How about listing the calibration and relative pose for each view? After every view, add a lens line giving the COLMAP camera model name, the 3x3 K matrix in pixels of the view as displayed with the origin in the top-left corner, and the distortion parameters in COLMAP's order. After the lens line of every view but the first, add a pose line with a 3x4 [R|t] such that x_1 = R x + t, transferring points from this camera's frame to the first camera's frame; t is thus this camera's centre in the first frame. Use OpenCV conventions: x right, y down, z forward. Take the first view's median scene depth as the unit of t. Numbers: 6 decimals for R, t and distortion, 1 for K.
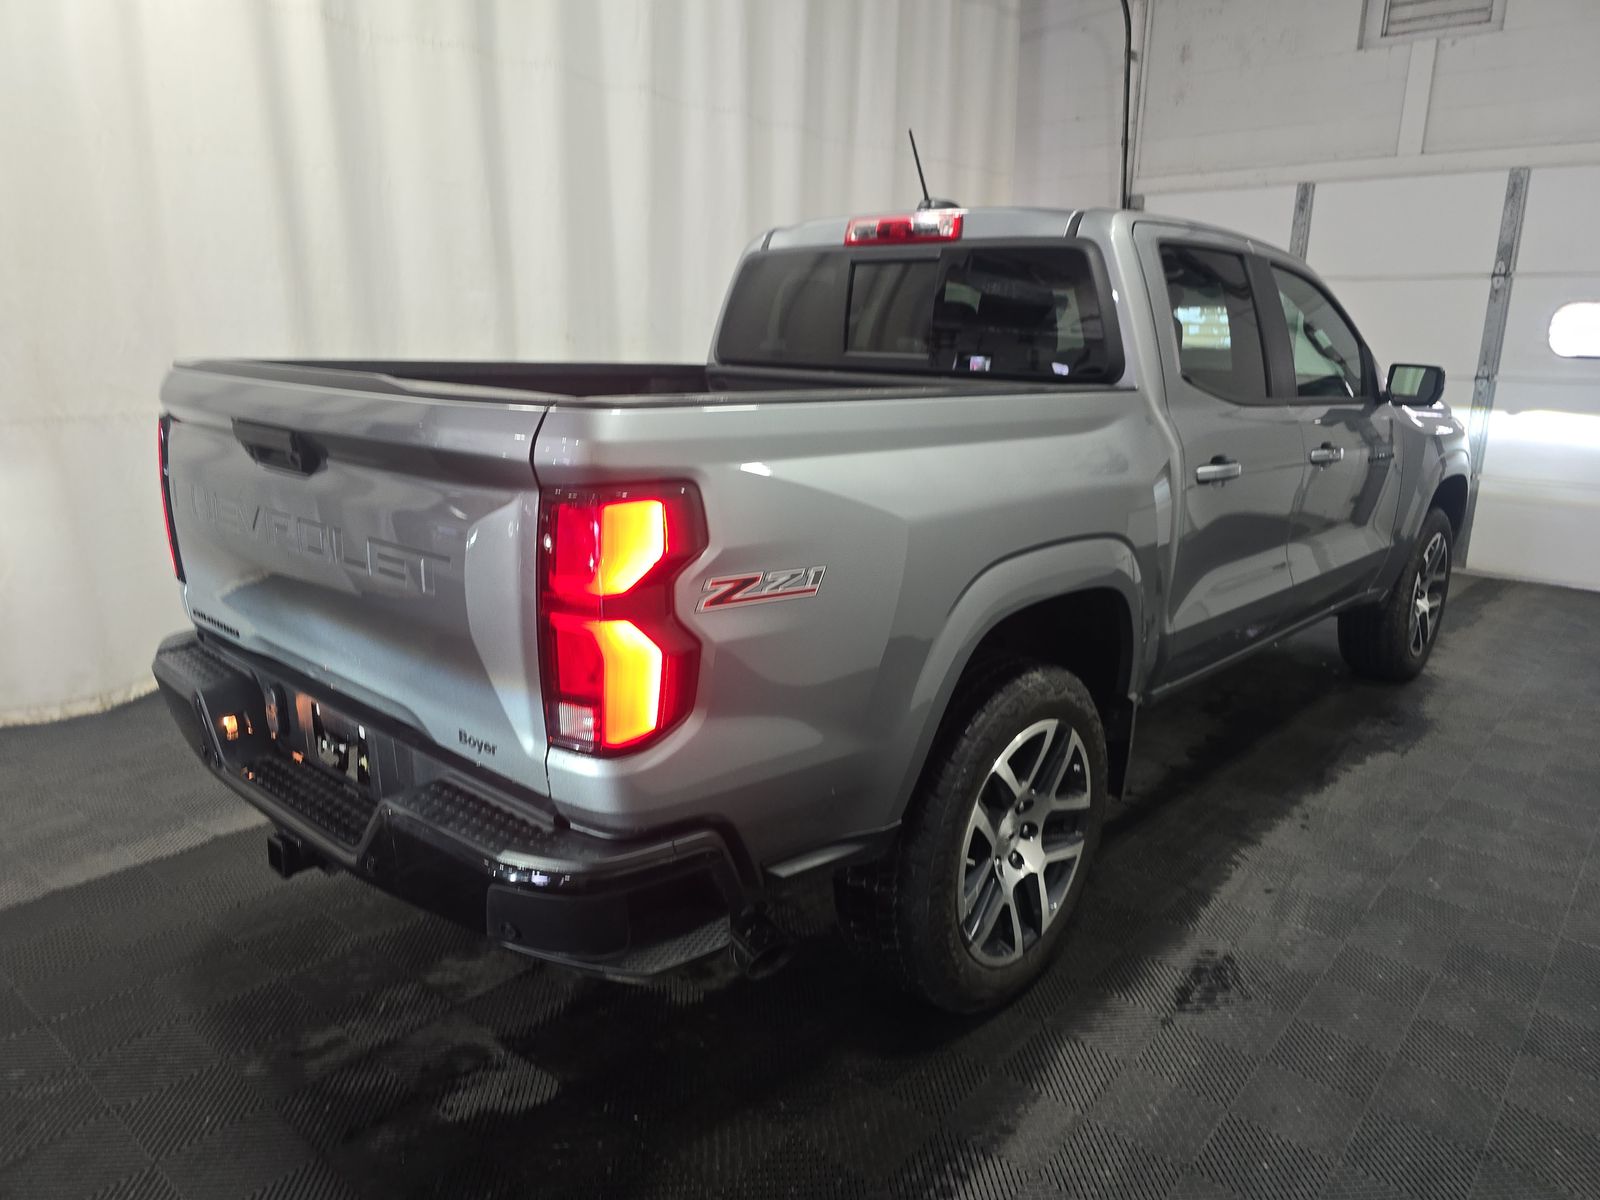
lens RADIAL K [[1090.1, 0, 800.0], [0, 1090.1, 600.0], [0, 0, 1]] dist [0.004148, -0.001038]
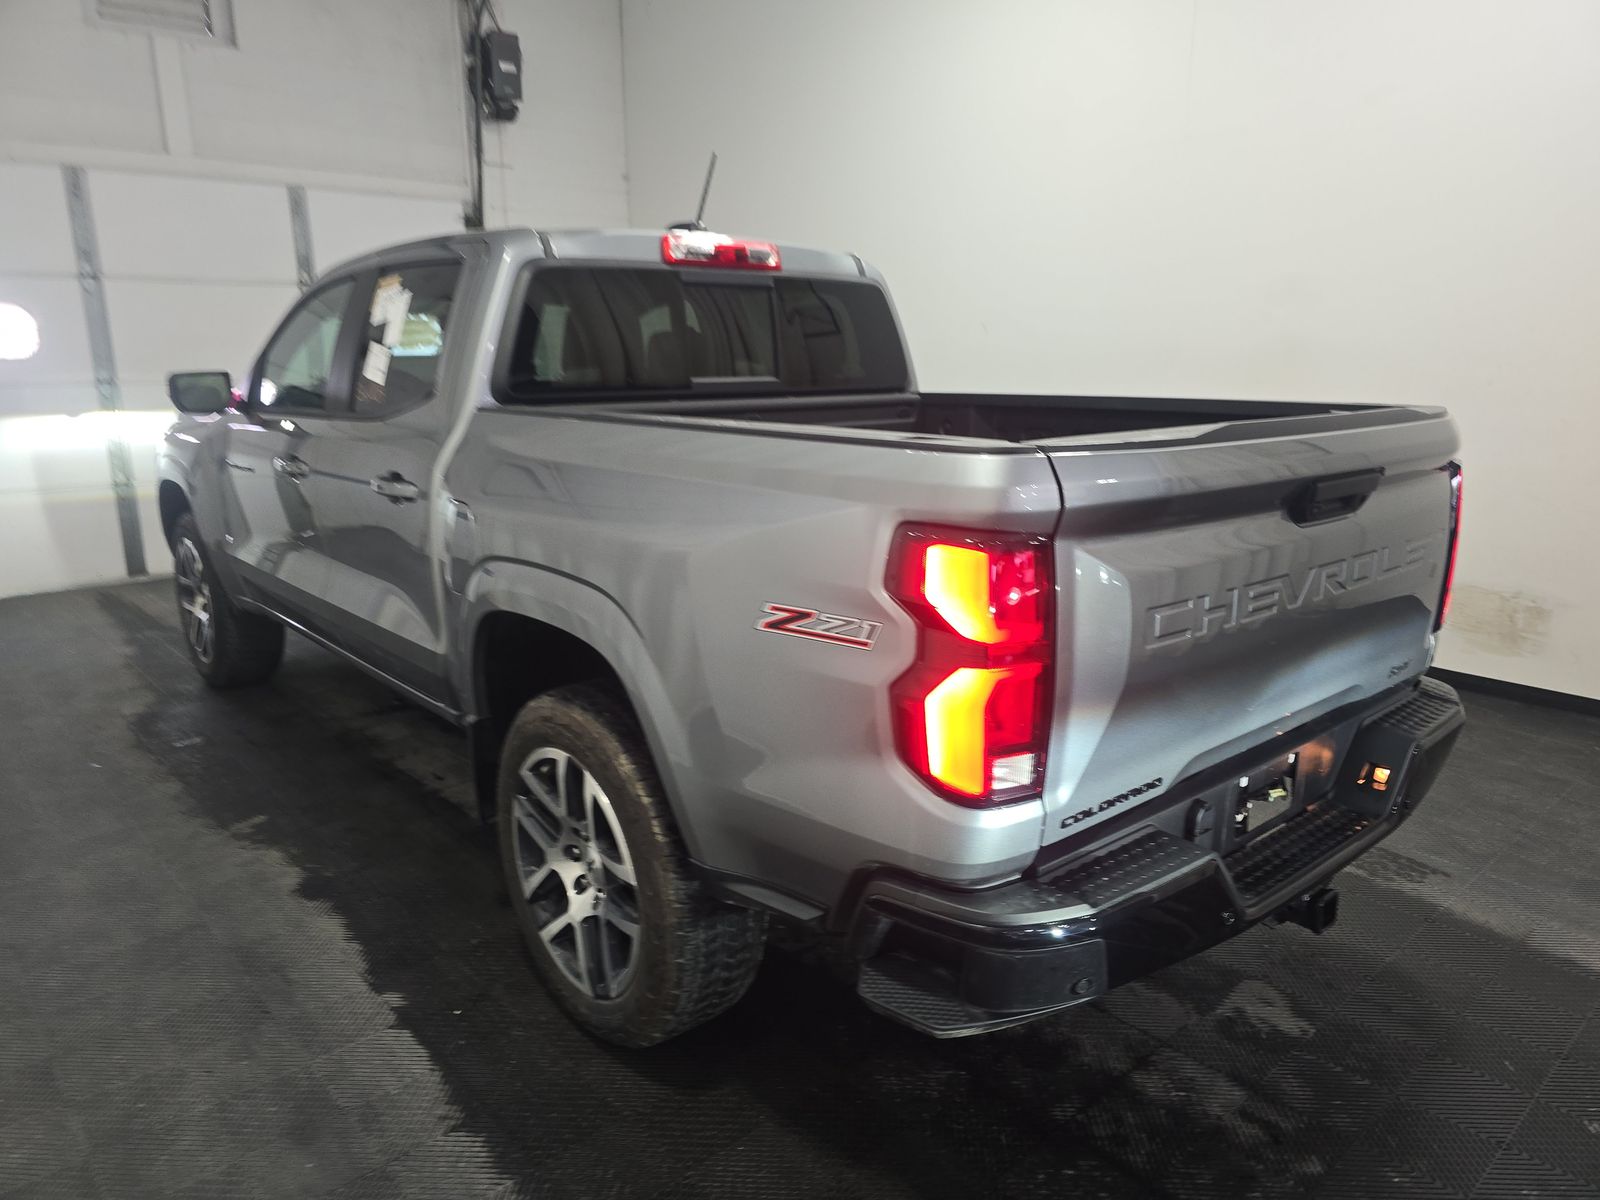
lens RADIAL K [[1118.7, 0, 814.7], [0, 1118.7, 596.0], [0, 0, 1]] dist [0.000517, -0.004859]
pose [[0.101904, -0.236831, 0.966192, -0.987158], [0.233511, 0.949806, 0.208186, -0.242533], [-0.967000, 0.204401, 0.152092, 0.851549]]
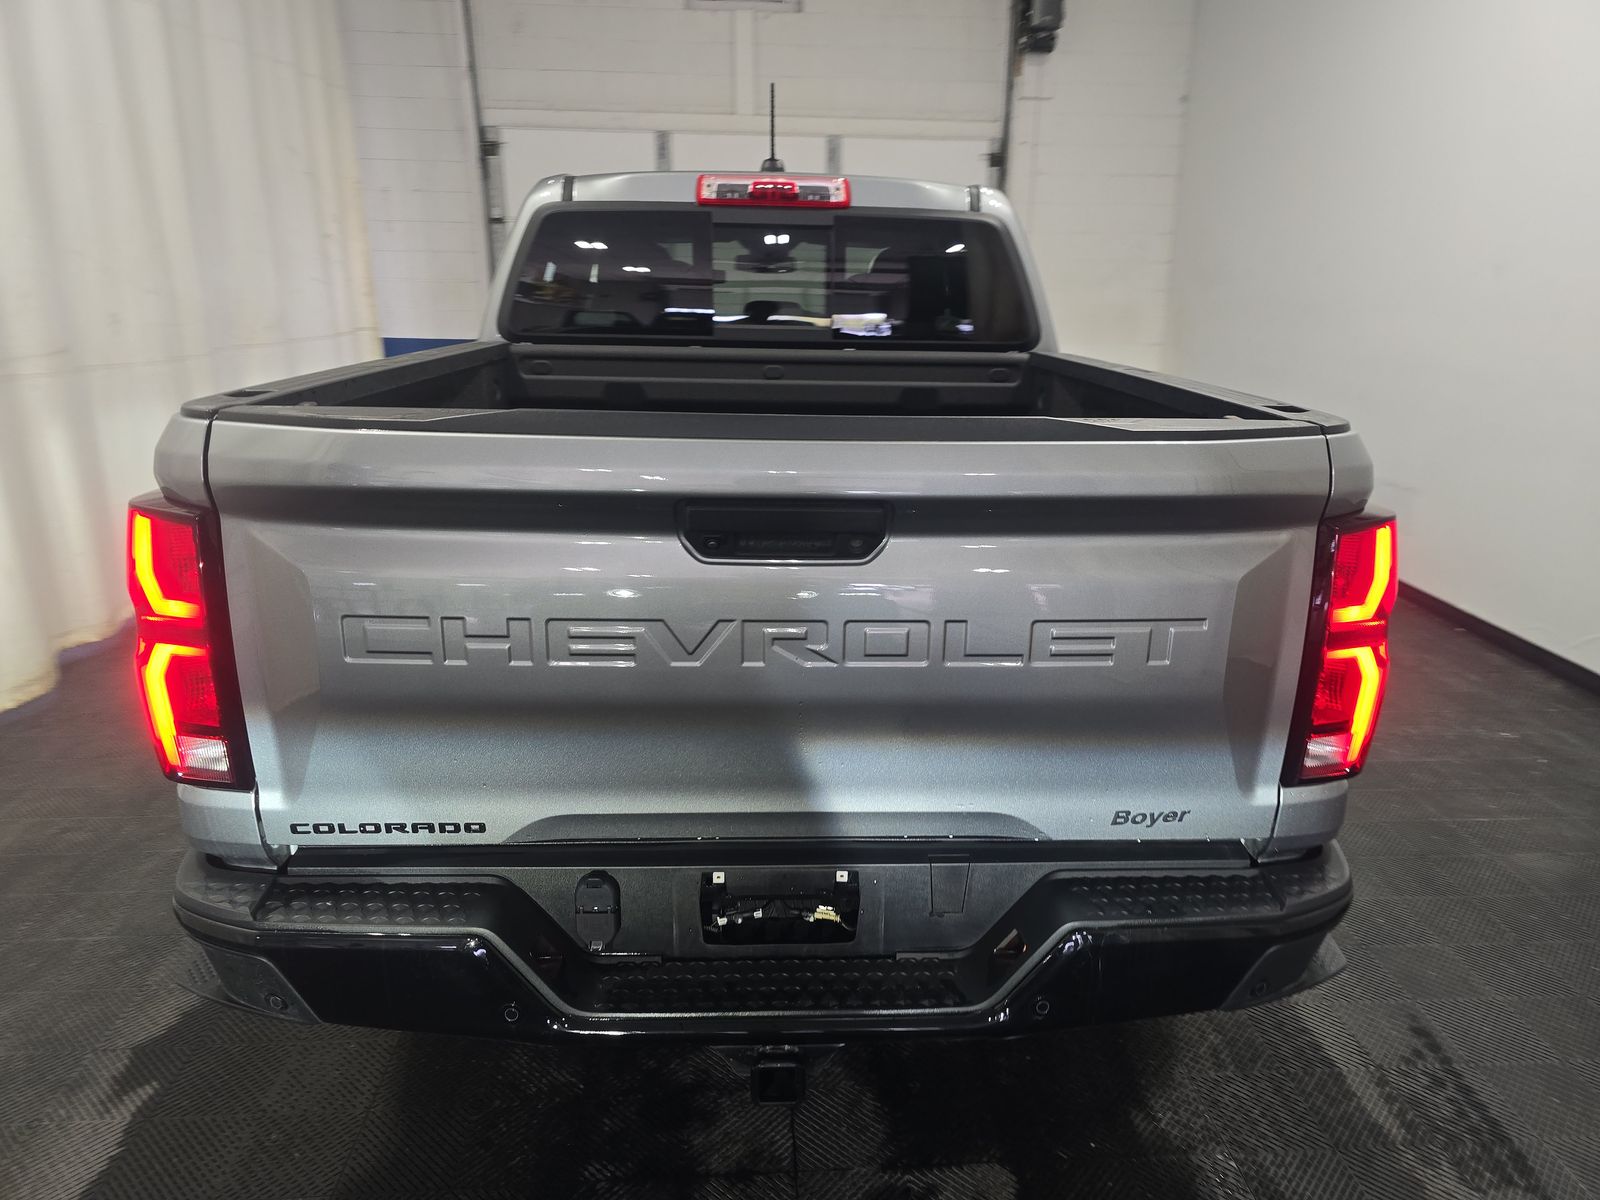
lens RADIAL K [[1084.6, 0, 800.0], [0, 1084.6, 600.0], [0, 0, 1]] dist [0.026664, -0.005941]
pose [[0.709180, -0.210313, 0.672928, -0.612360], [0.165018, 0.977473, 0.131585, -0.118768], [-0.685443, 0.017728, 0.727910, 0.317432]]
